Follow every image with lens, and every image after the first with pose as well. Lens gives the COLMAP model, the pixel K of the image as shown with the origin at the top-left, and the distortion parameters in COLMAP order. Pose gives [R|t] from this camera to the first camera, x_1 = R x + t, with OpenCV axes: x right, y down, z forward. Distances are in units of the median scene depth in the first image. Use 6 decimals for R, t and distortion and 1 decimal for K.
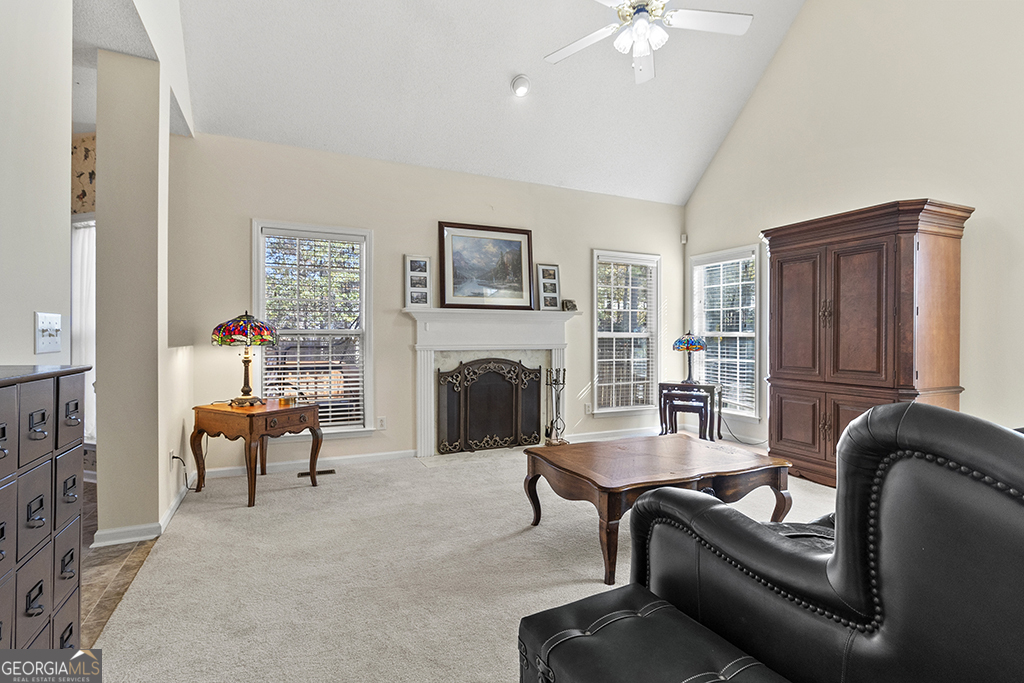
lens RADIAL K [[494.6, 0, 508.4], [0, 494.6, 336.7], [0, 0, 1]] dist [-0.000762, -0.002458]
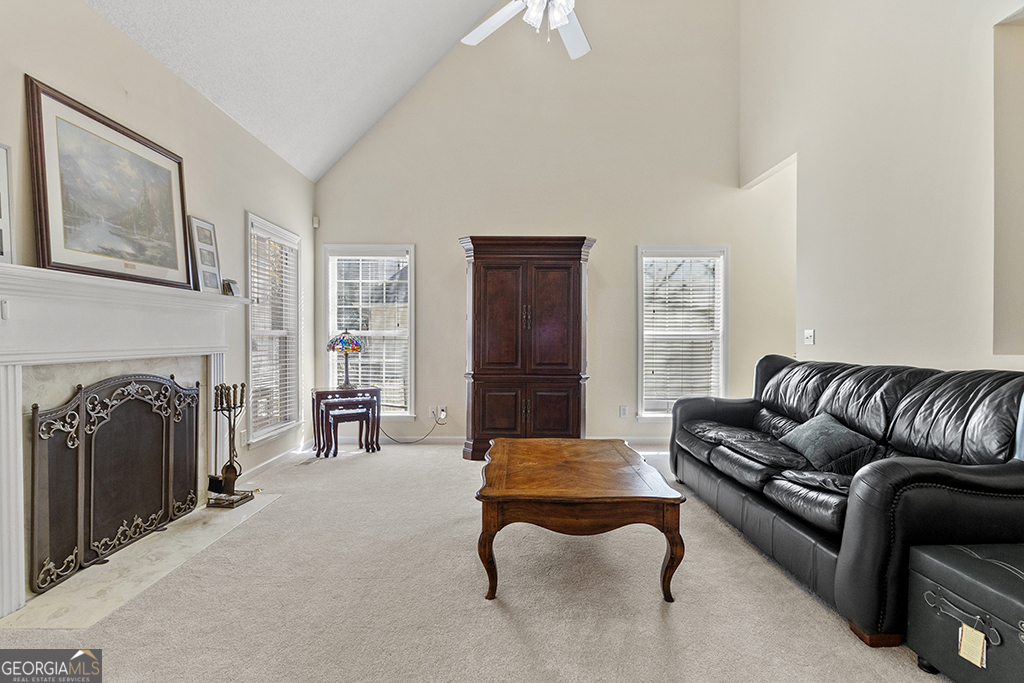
lens RADIAL K [[494.6, 0, 510.5], [0, 494.6, 340.3], [0, 0, 1]] dist [-0.000762, -0.002458]
pose [[0.420750, -0.004317, 0.907166, -0.351993], [-0.002933, 0.999977, 0.006119, 0.001731], [-0.907172, -0.005235, 0.420728, 0.409303]]
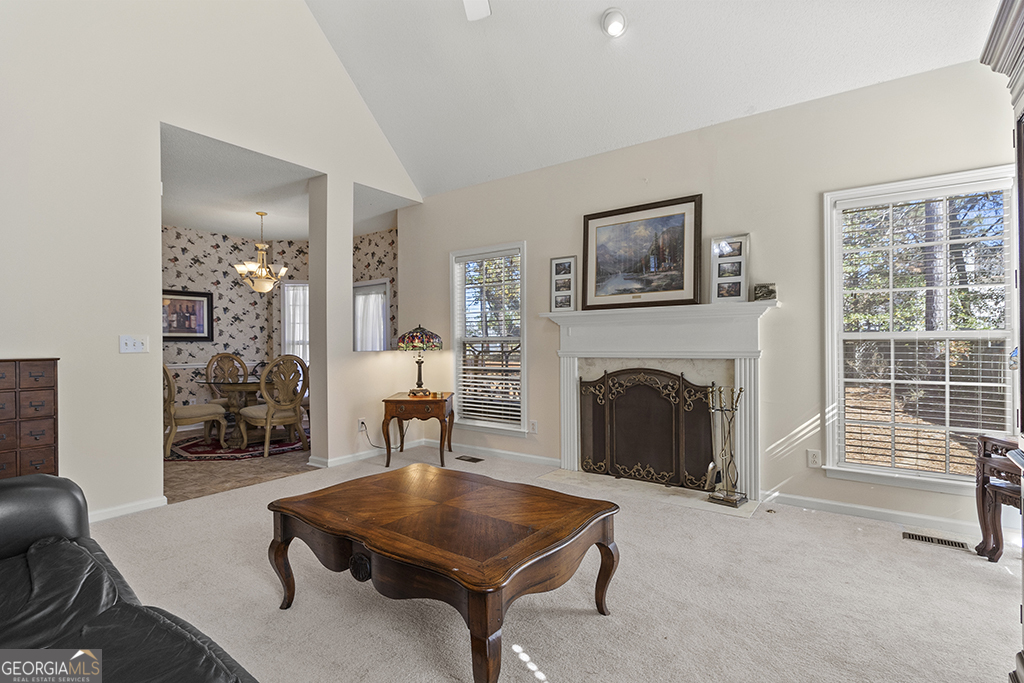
lens RADIAL K [[494.6, 0, 506.9], [0, 494.6, 342.7], [0, 0, 1]] dist [-0.000762, -0.002458]
pose [[0.480329, -0.005325, -0.877072, 0.576292], [0.009167, 0.999957, -0.001051, 0.000625], [0.877040, -0.007535, 0.480358, 0.427043]]
